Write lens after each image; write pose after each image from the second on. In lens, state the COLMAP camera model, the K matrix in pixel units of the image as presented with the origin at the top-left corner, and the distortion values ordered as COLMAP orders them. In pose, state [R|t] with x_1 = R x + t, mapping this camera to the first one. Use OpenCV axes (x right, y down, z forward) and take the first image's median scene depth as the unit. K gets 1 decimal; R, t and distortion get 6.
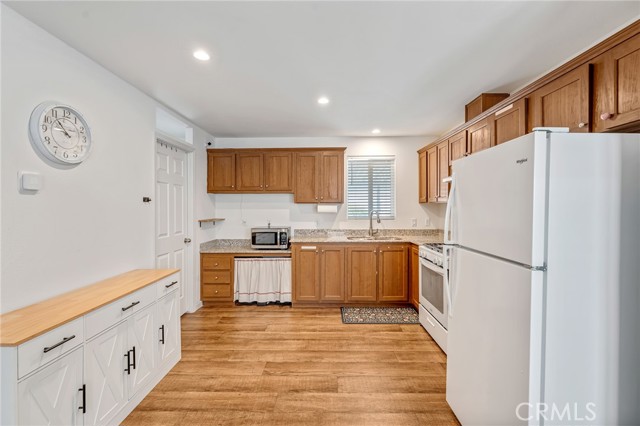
lens RADIAL K [[284.2, 0, 322.9], [0, 284.2, 209.5], [0, 0, 1]] dist [-0.000945, -0.000078]
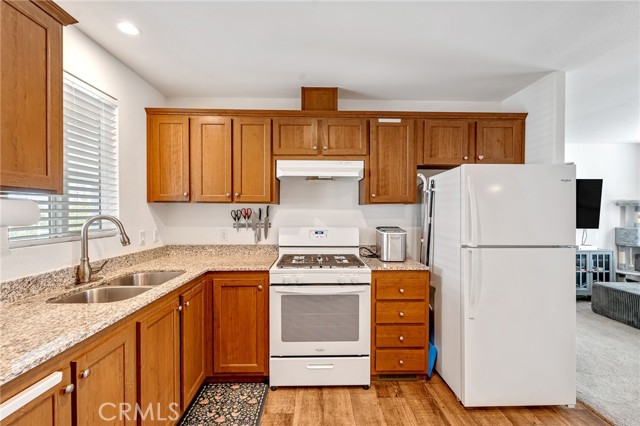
lens RADIAL K [[284.2, 0, 320.8], [0, 284.2, 216.7], [0, 0, 1]] dist [-0.000945, -0.000078]
pose [[-0.032395, -0.015469, 0.999355, -0.307249], [0.006469, 0.999856, 0.015686, -0.002181], [-0.999454, 0.006973, -0.032290, 0.903677]]
